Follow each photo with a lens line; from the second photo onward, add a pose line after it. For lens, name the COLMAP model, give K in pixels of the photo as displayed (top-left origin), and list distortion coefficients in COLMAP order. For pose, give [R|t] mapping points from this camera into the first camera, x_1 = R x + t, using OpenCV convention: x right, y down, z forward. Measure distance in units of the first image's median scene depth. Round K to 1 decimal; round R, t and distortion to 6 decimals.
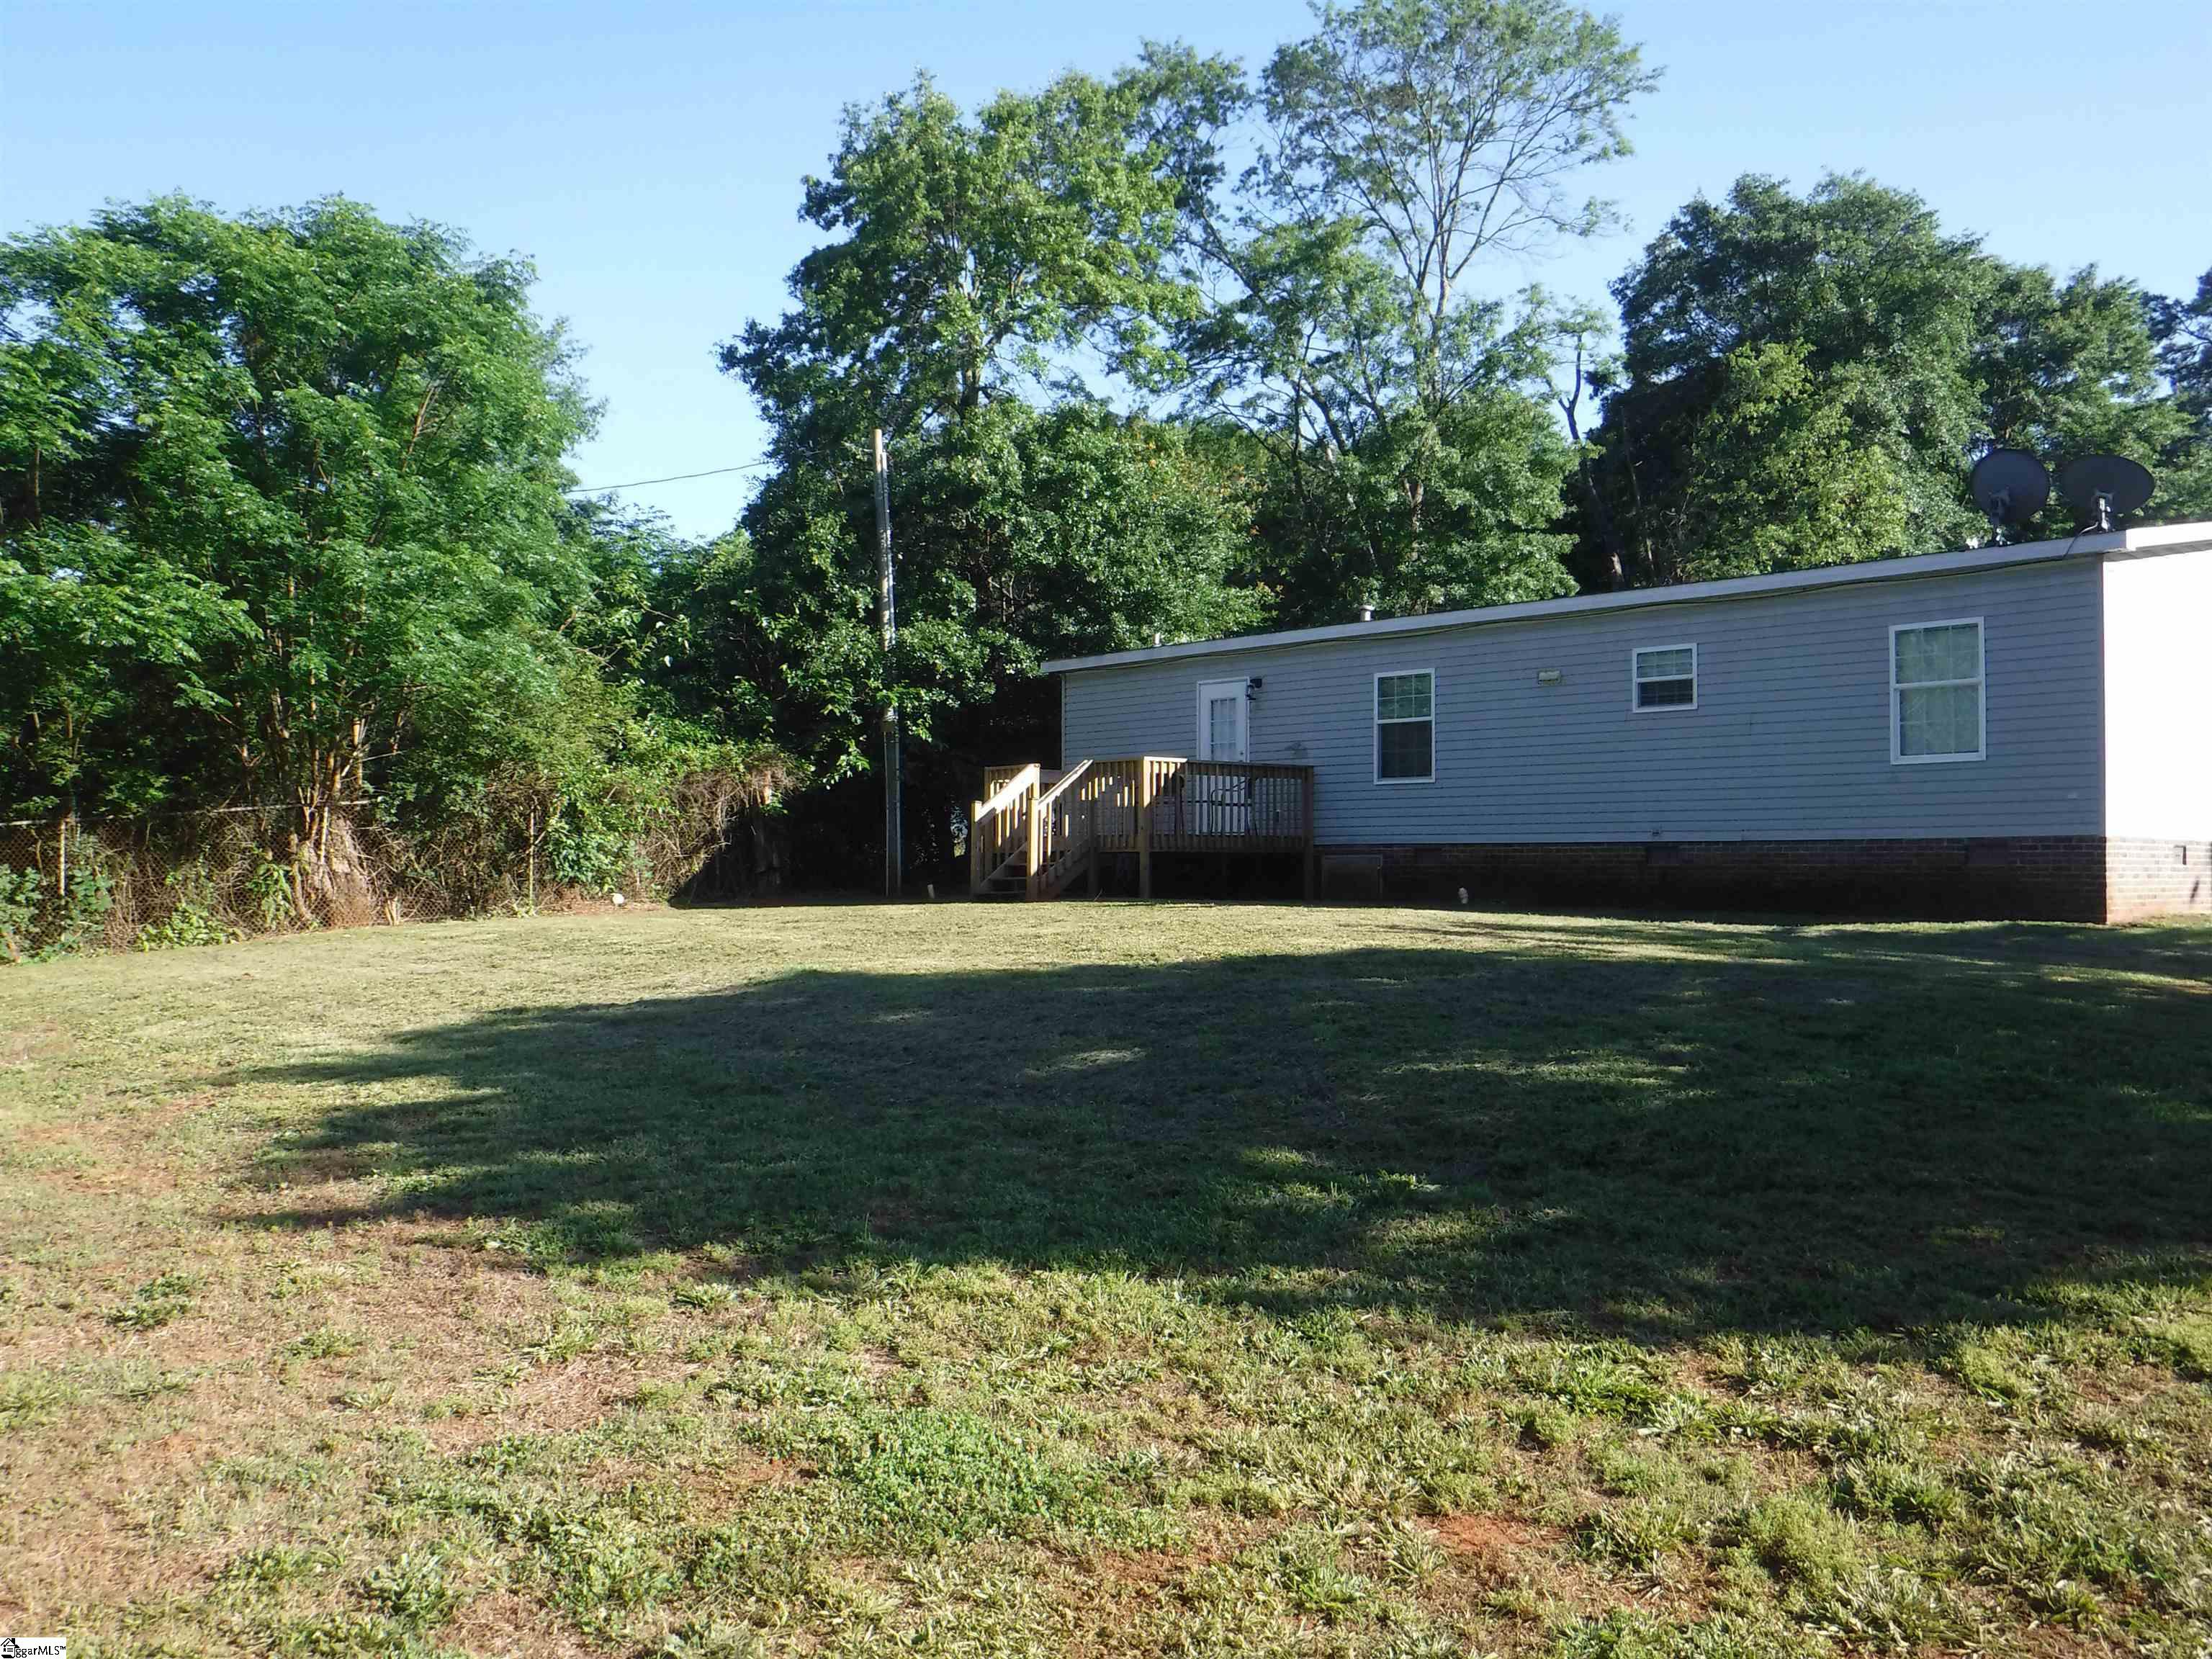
lens RADIAL K [[1858.4, 0, 1106.2], [0, 1858.4, 831.6], [0, 0, 1]] dist [-0.102985, 0.072284]
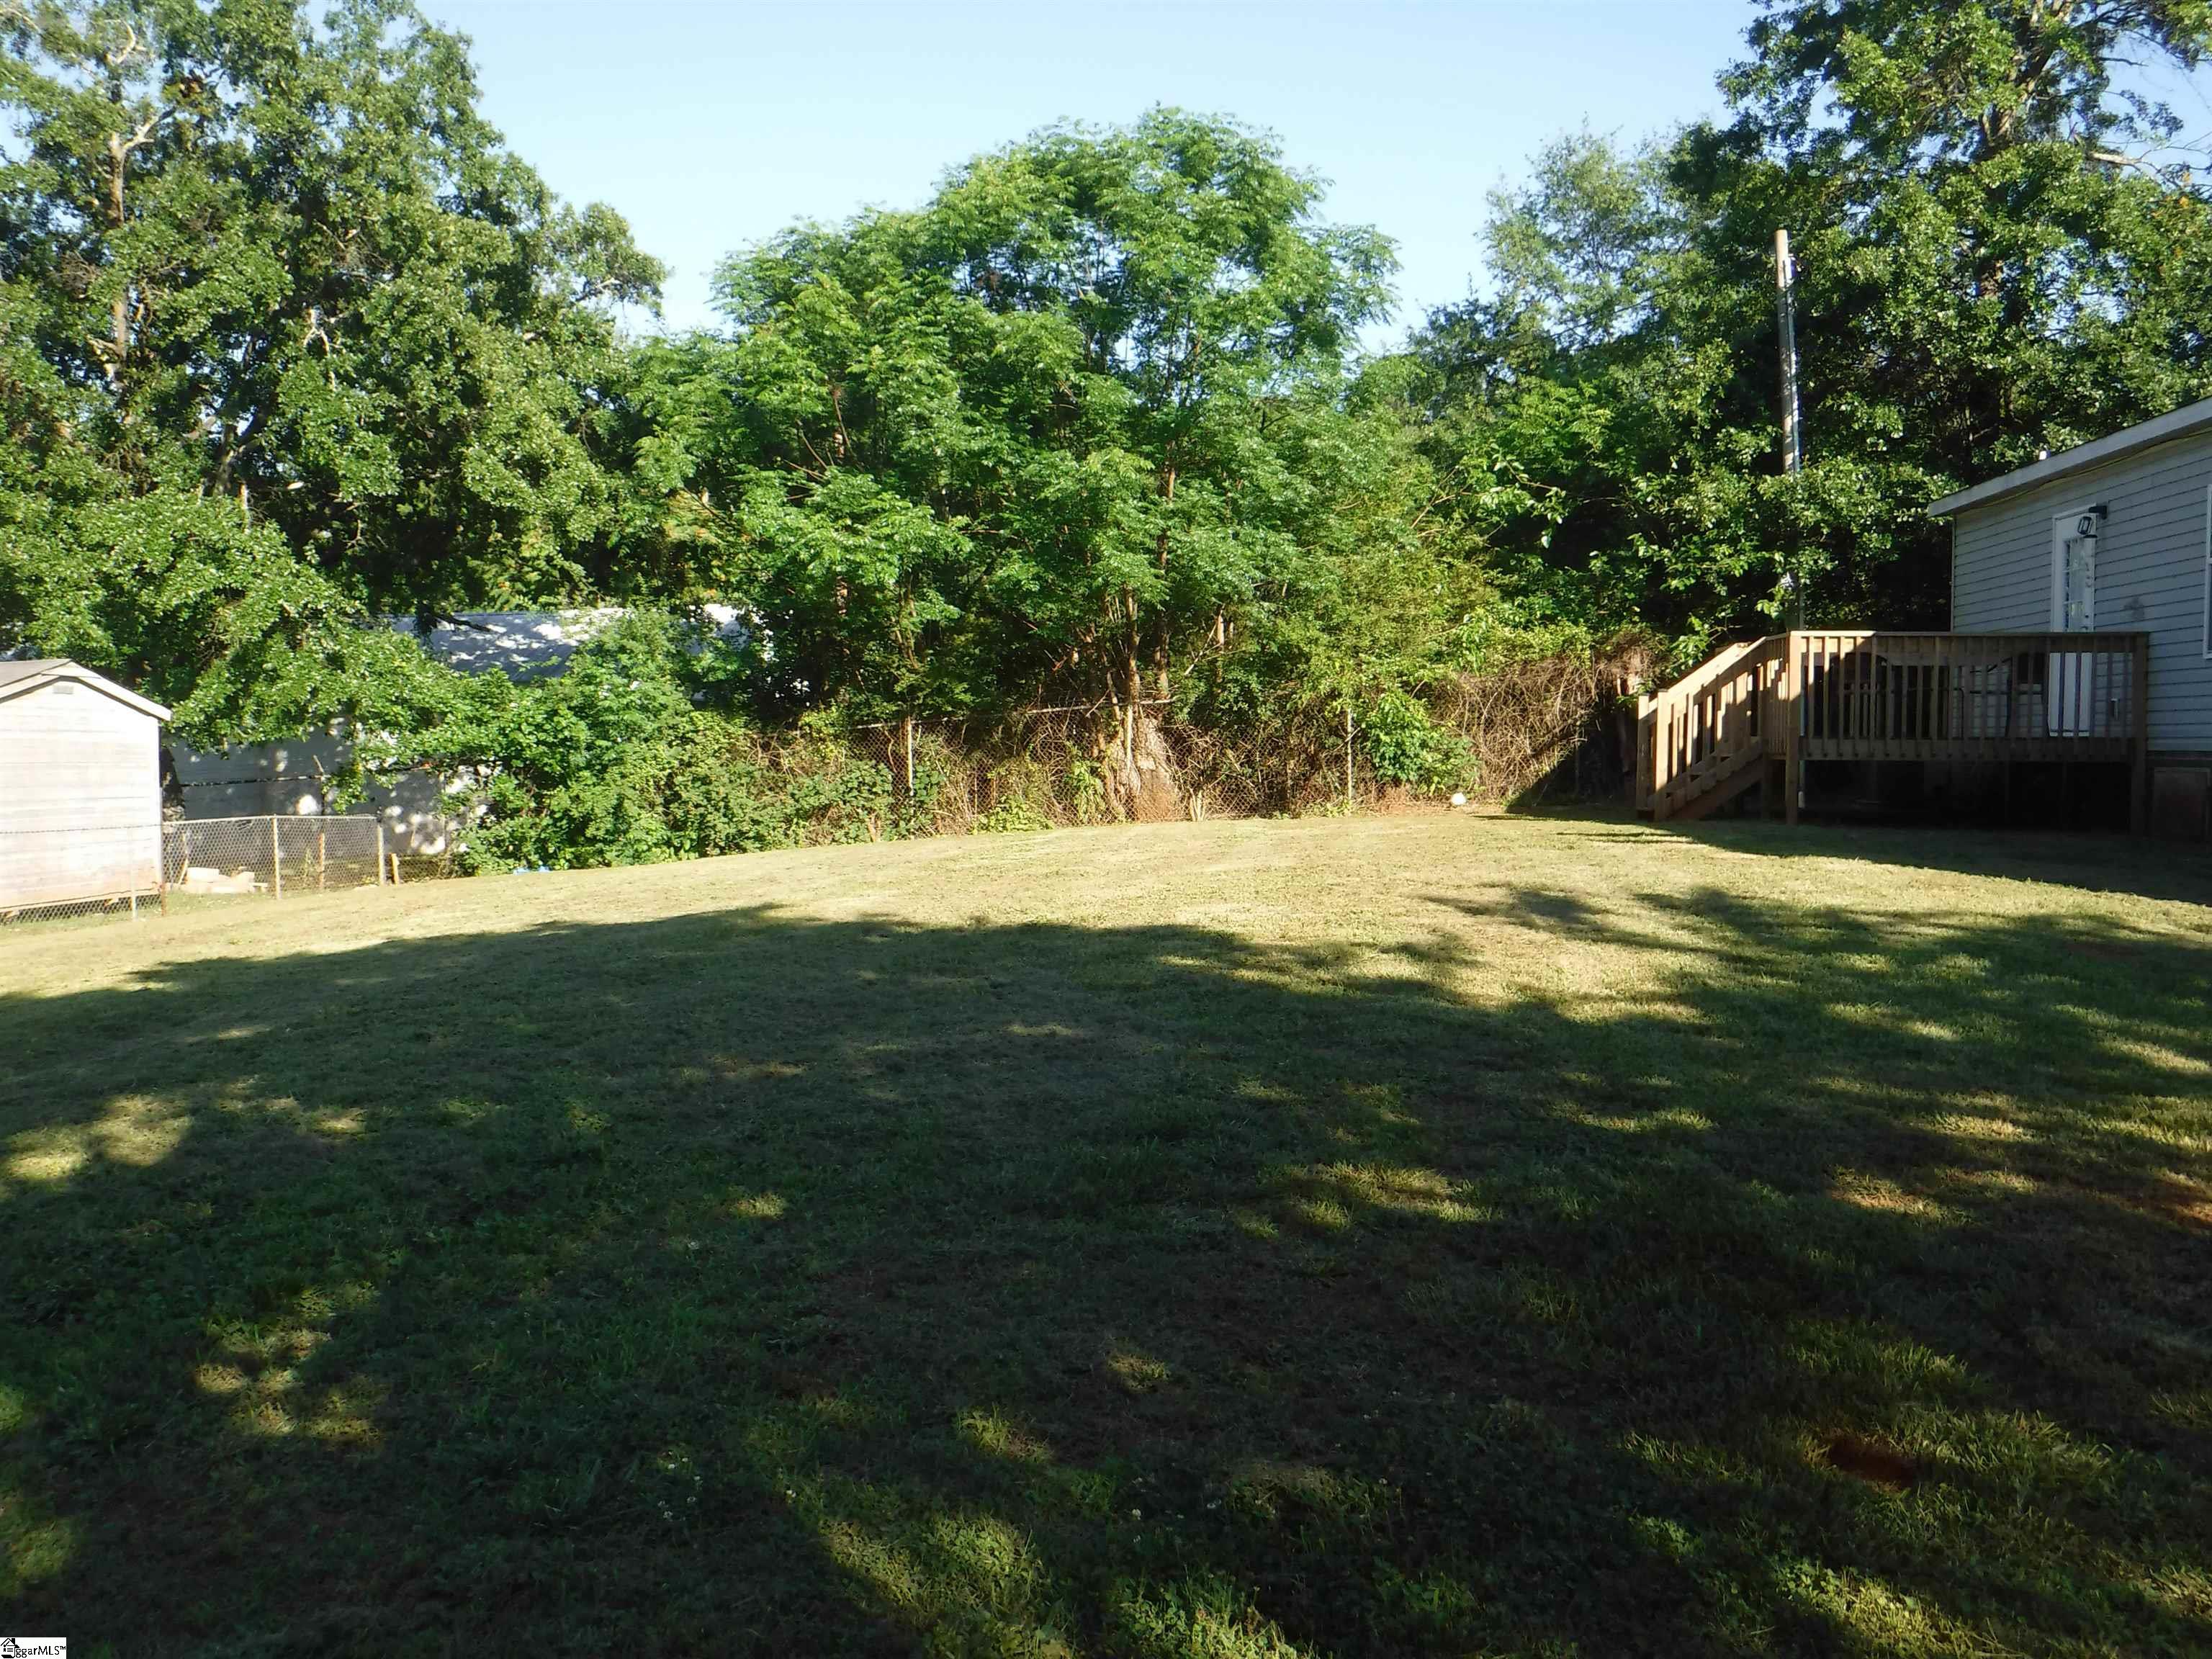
lens RADIAL K [[1858.4, 0, 1106.1], [0, 1858.4, 831.9], [0, 0, 1]] dist [-0.102985, 0.072284]
pose [[0.650102, 0.041035, -0.758738, 0.365744], [0.011519, 0.997894, 0.063839, -0.009580], [0.759760, -0.050242, 0.648260, 0.291109]]
